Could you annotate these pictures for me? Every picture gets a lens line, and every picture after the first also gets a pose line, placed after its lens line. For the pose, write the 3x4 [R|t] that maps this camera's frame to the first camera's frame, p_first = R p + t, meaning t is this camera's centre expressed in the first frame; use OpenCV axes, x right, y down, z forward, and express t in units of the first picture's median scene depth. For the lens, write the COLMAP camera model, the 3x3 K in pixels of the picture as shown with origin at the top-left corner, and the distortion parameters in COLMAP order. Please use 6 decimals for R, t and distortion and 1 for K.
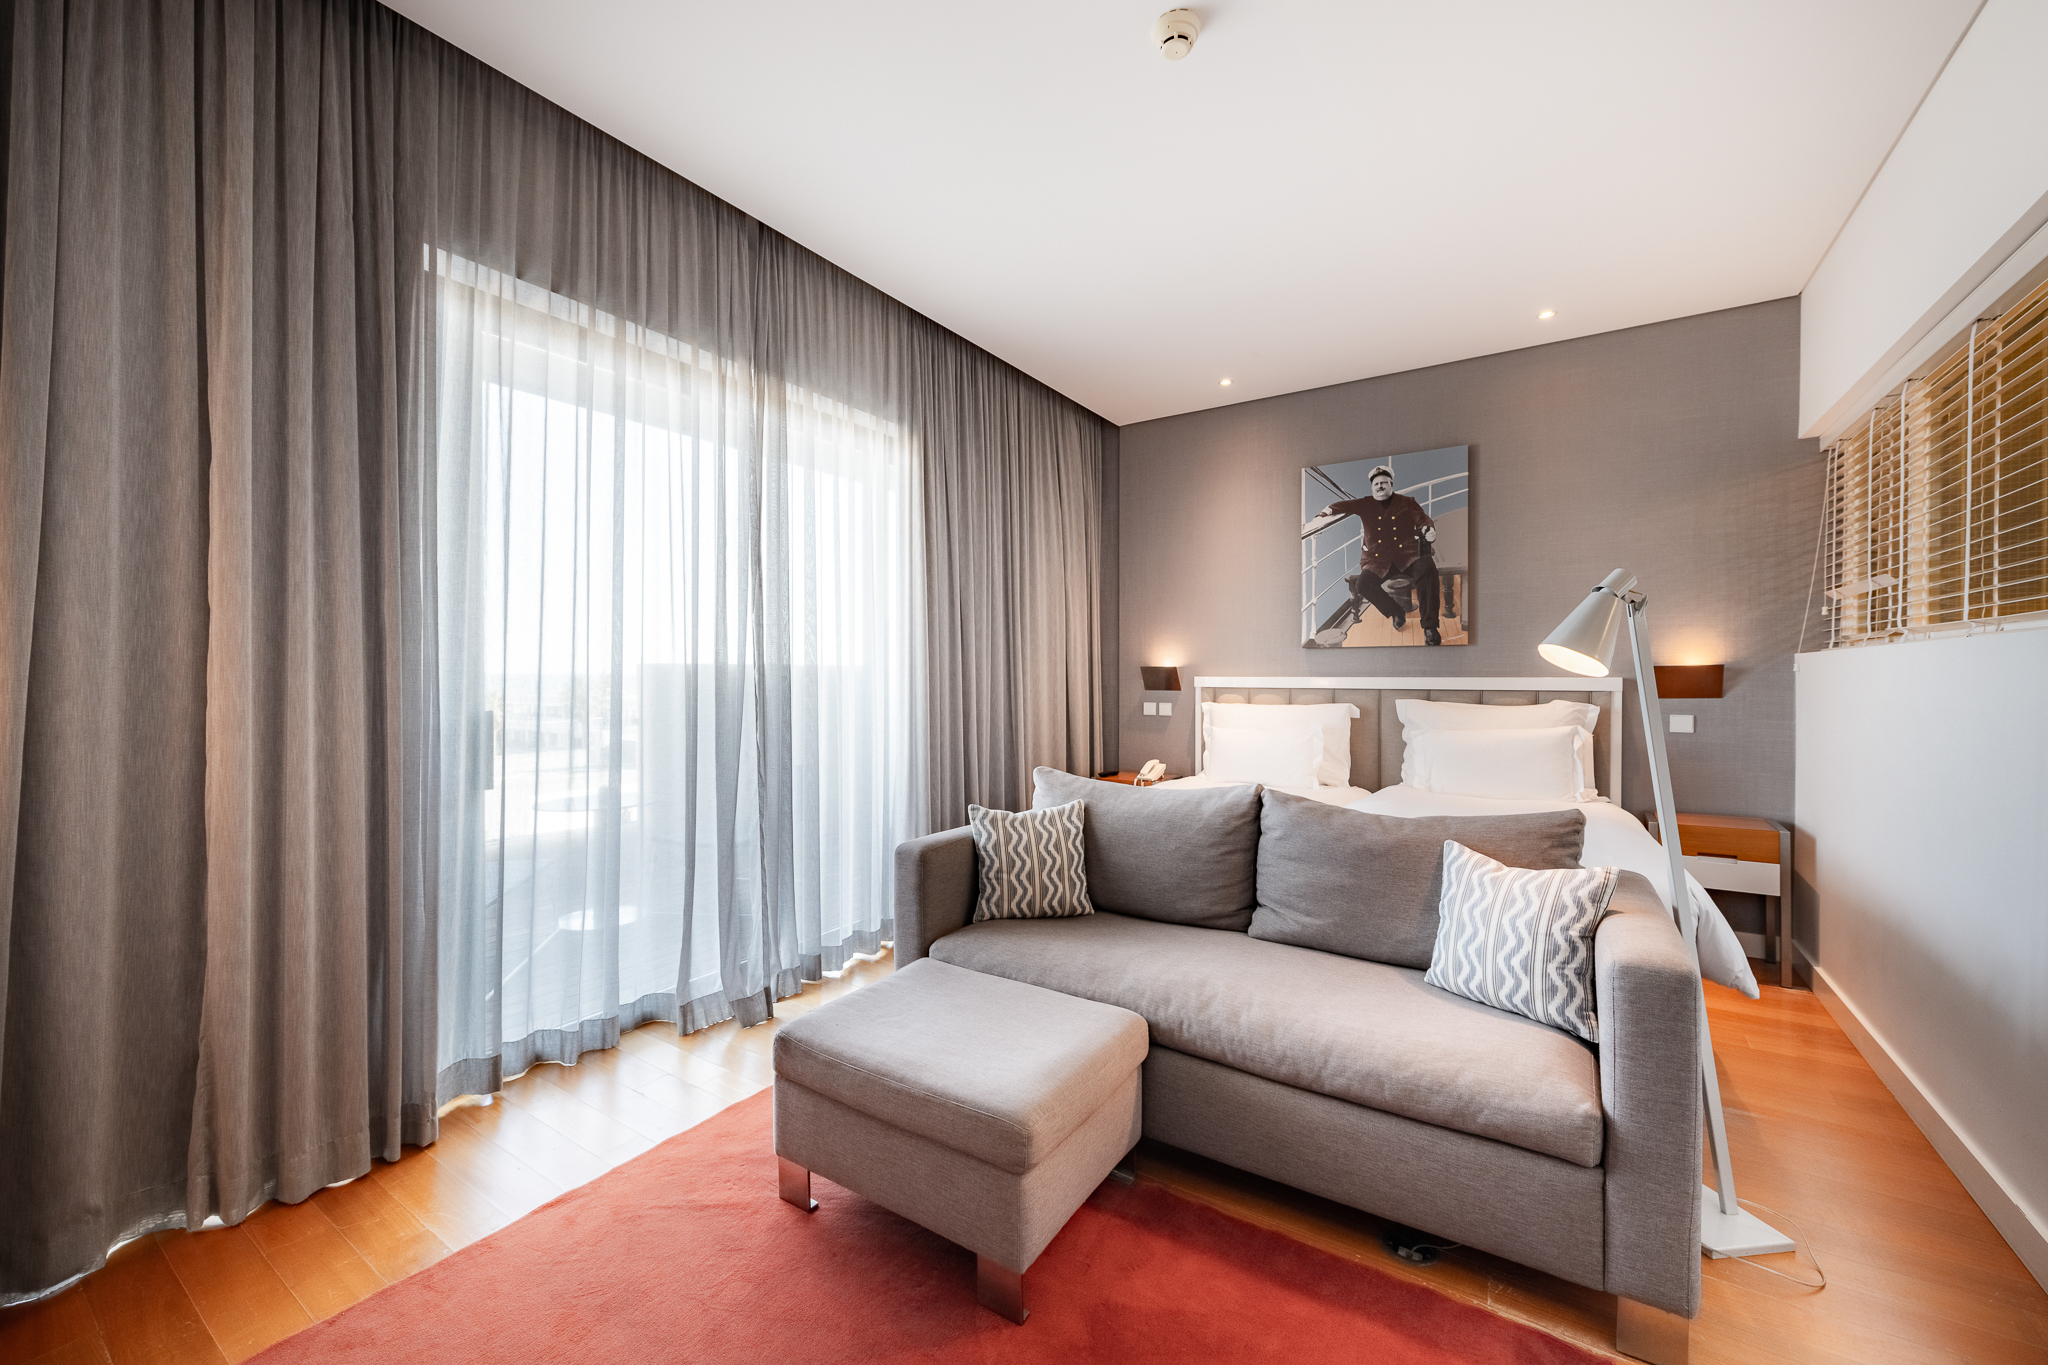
lens RADIAL K [[811.0, 0, 1024.1], [0, 811.0, 672.3], [0, 0, 1]] dist [0.009287, -0.003239]
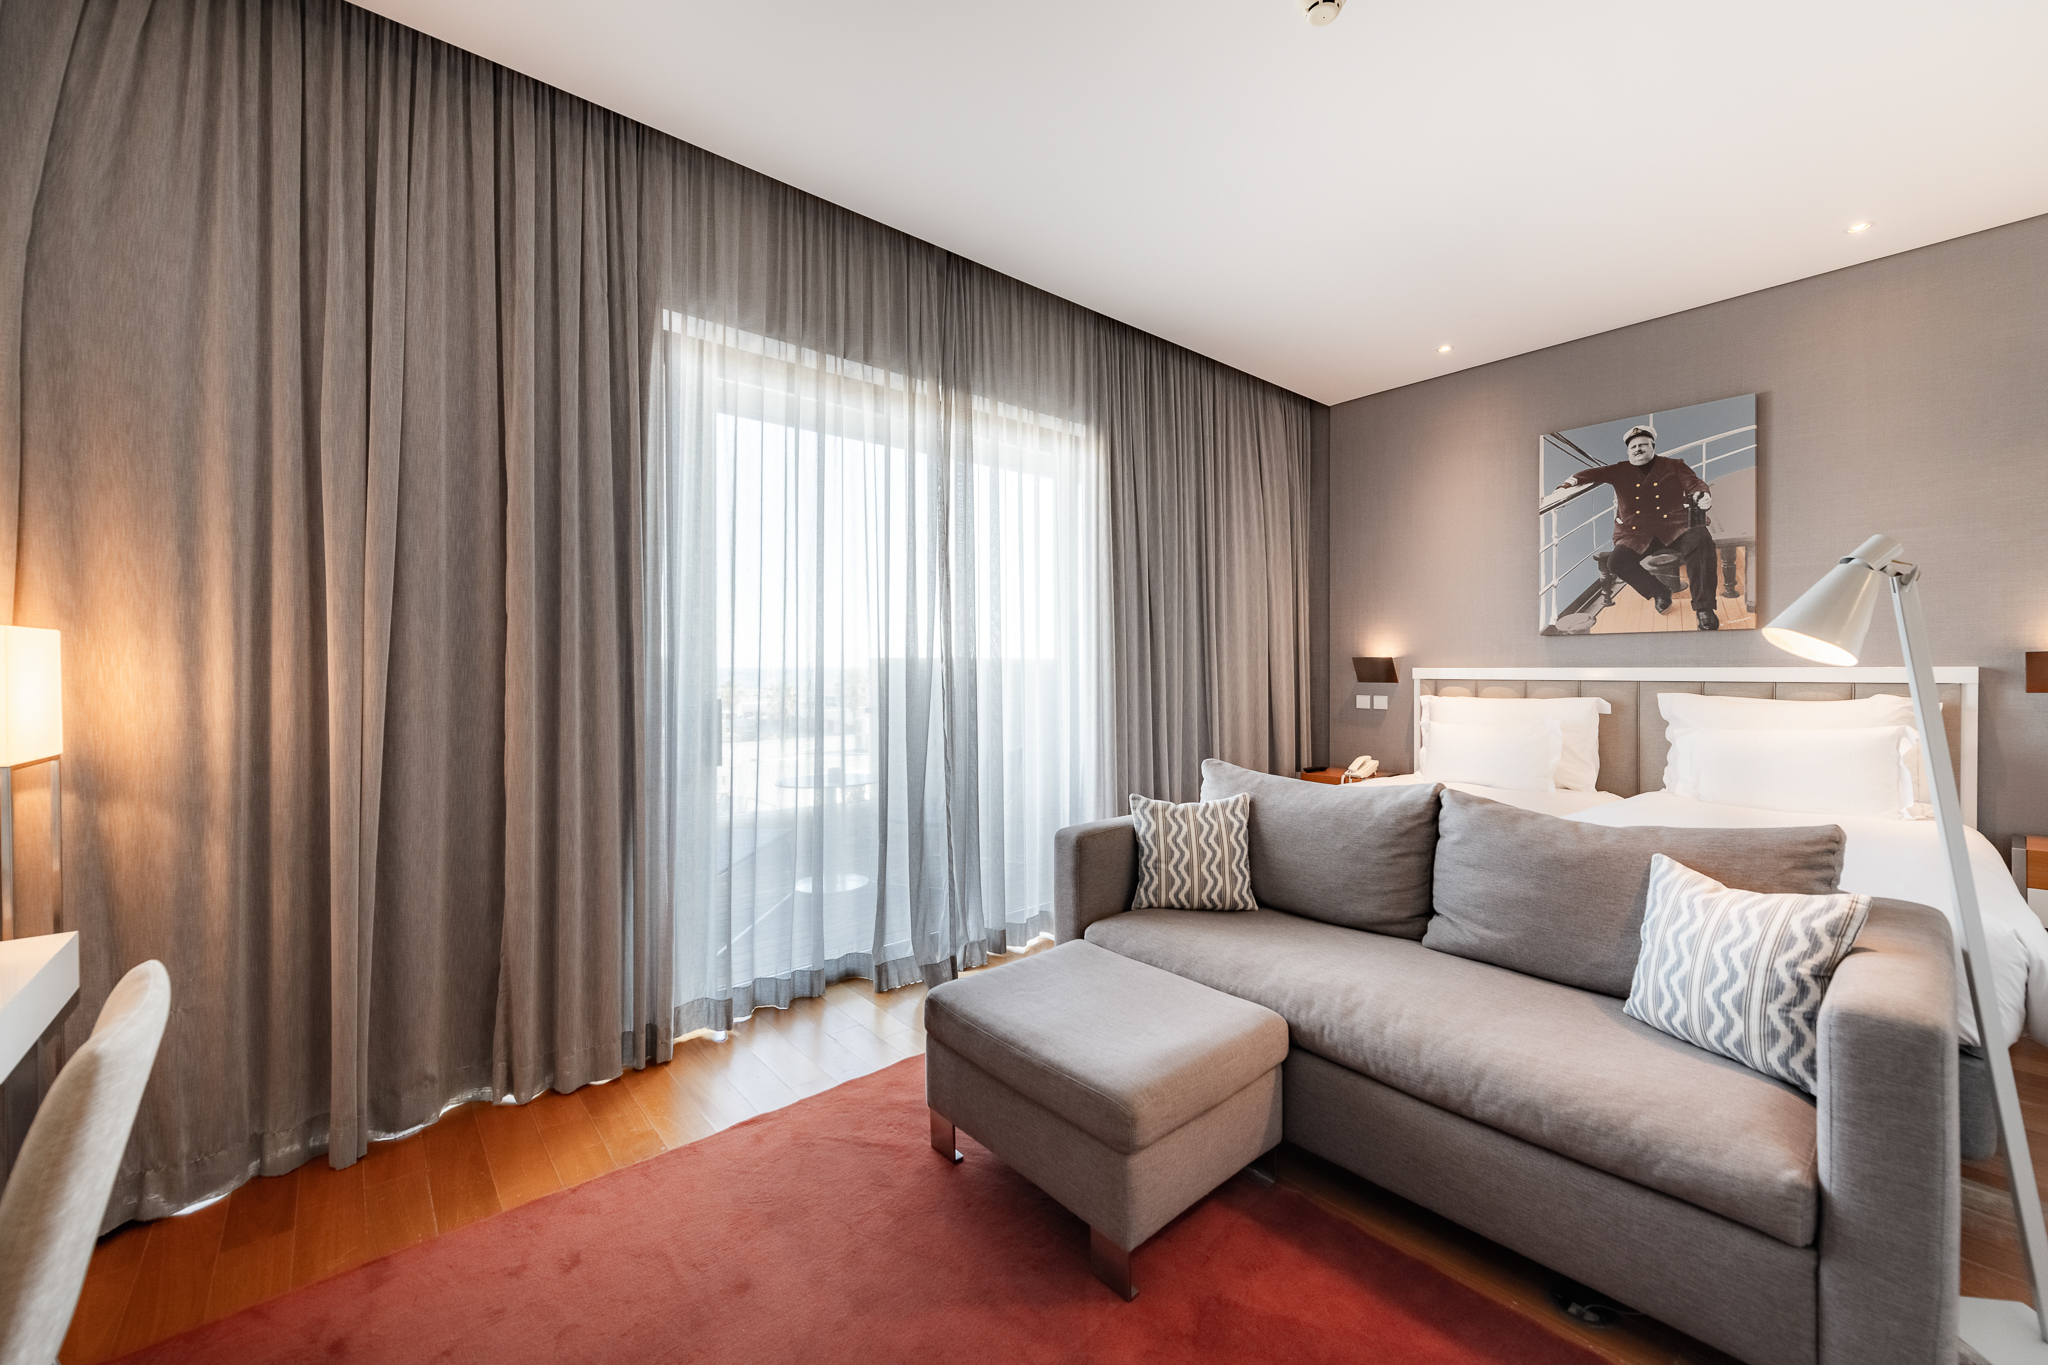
lens RADIAL K [[811.0, 0, 1072.0], [0, 811.0, 664.4], [0, 0, 1]] dist [0.009287, -0.003239]
pose [[0.967661, -0.004836, -0.252207, 0.130691], [0.004888, 0.999988, -0.000422, 0.000263], [0.252206, -0.000824, 0.967673, -0.005548]]
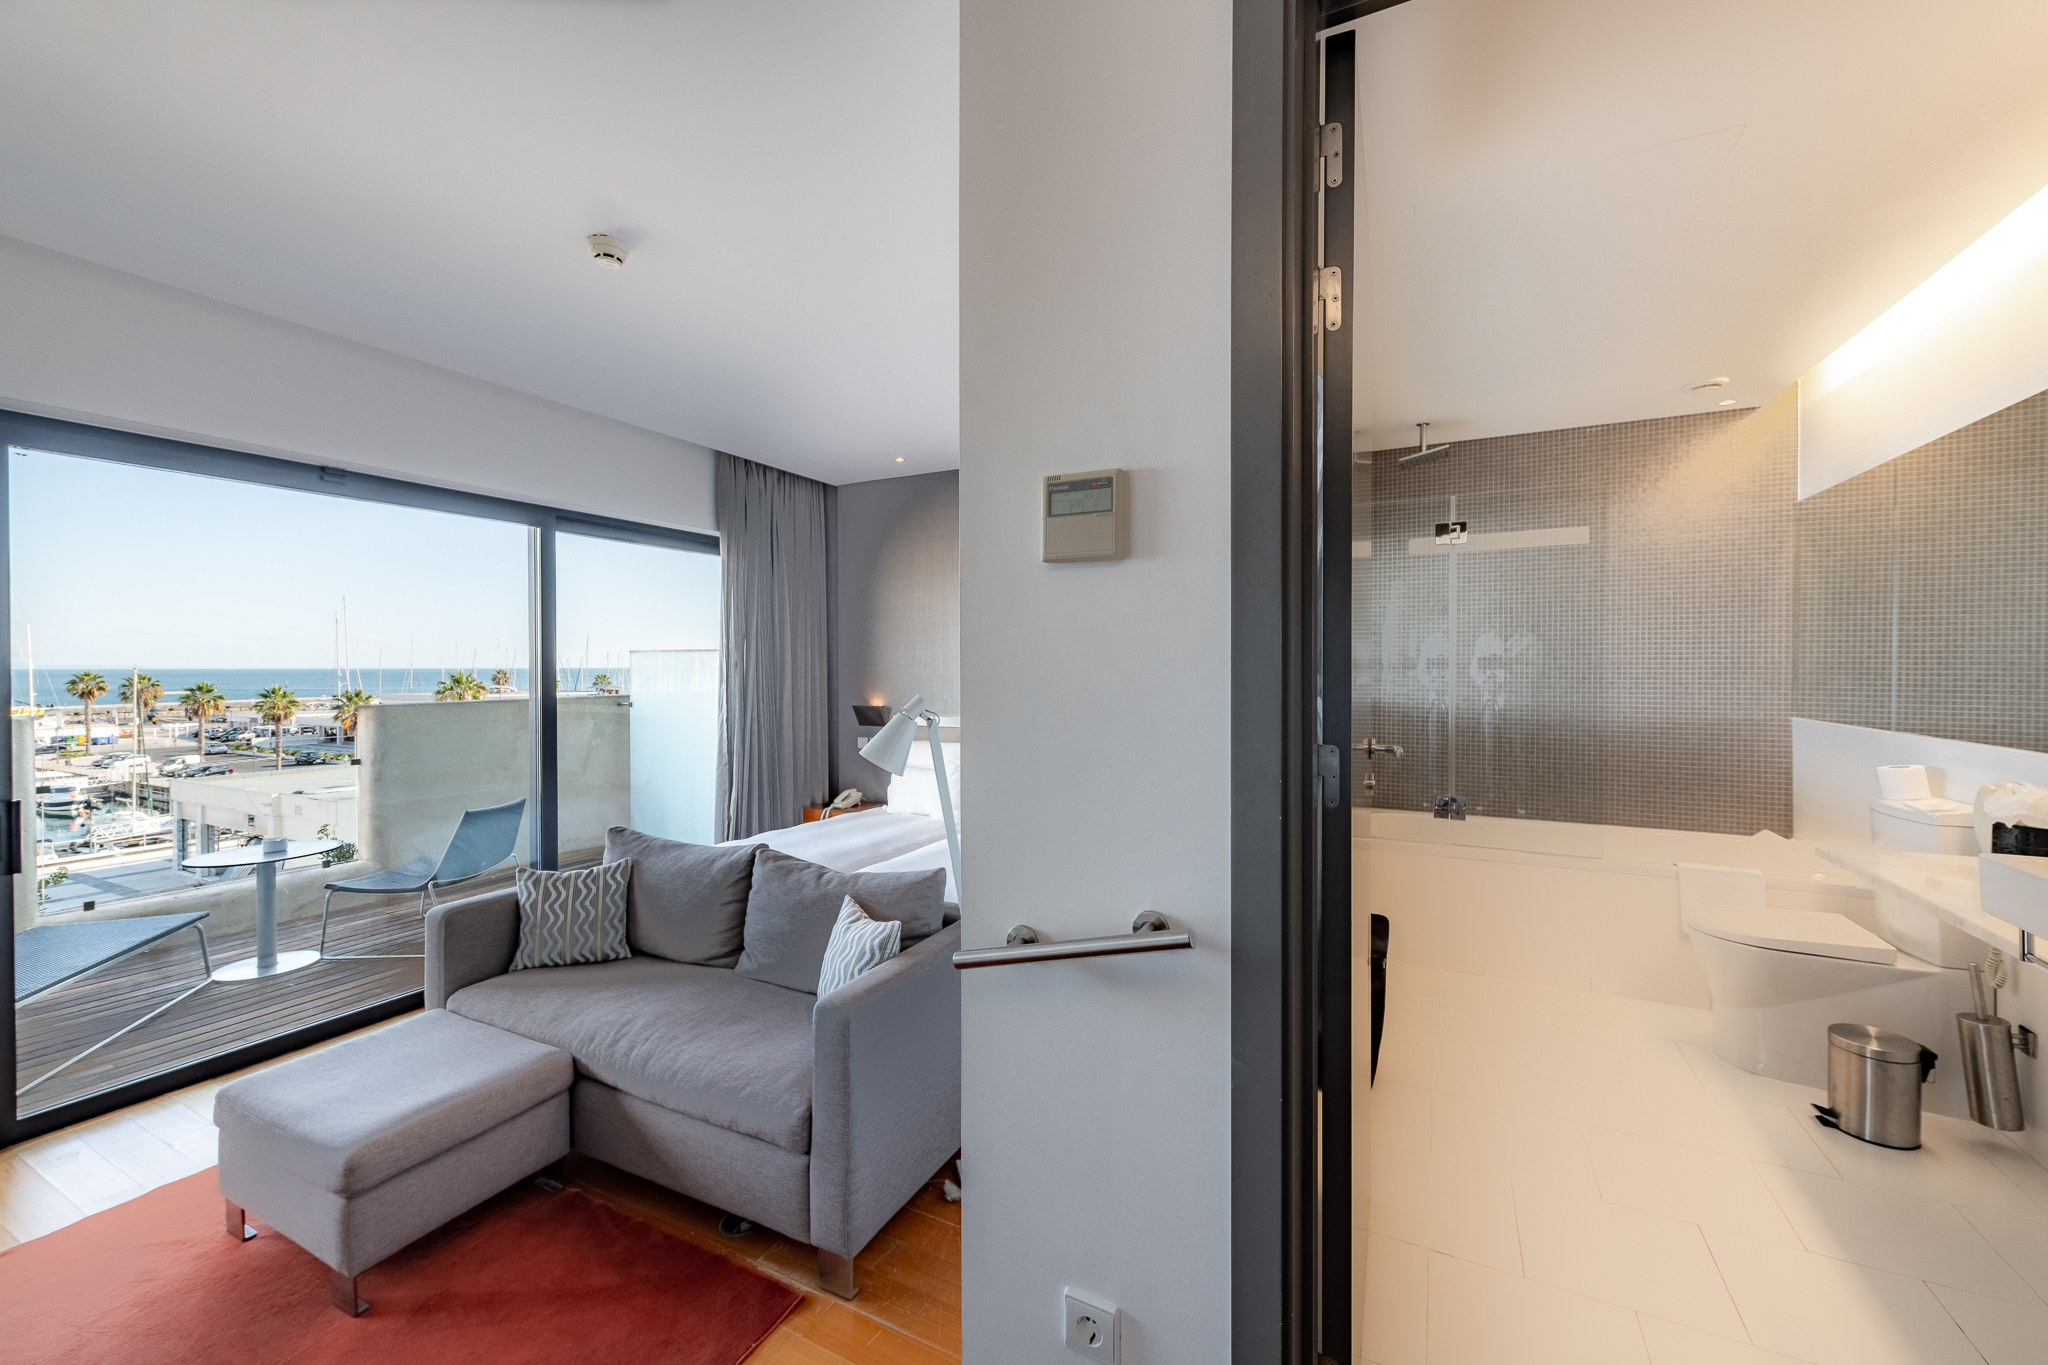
lens RADIAL K [[811.0, 0, 1081.0], [0, 811.0, 650.9], [0, 0, 1]] dist [0.009287, -0.003239]
pose [[0.993667, -0.009976, 0.111925, 0.663274], [0.010773, 0.999921, -0.006520, -0.141535], [-0.111851, 0.007685, 0.993695, -0.263498]]
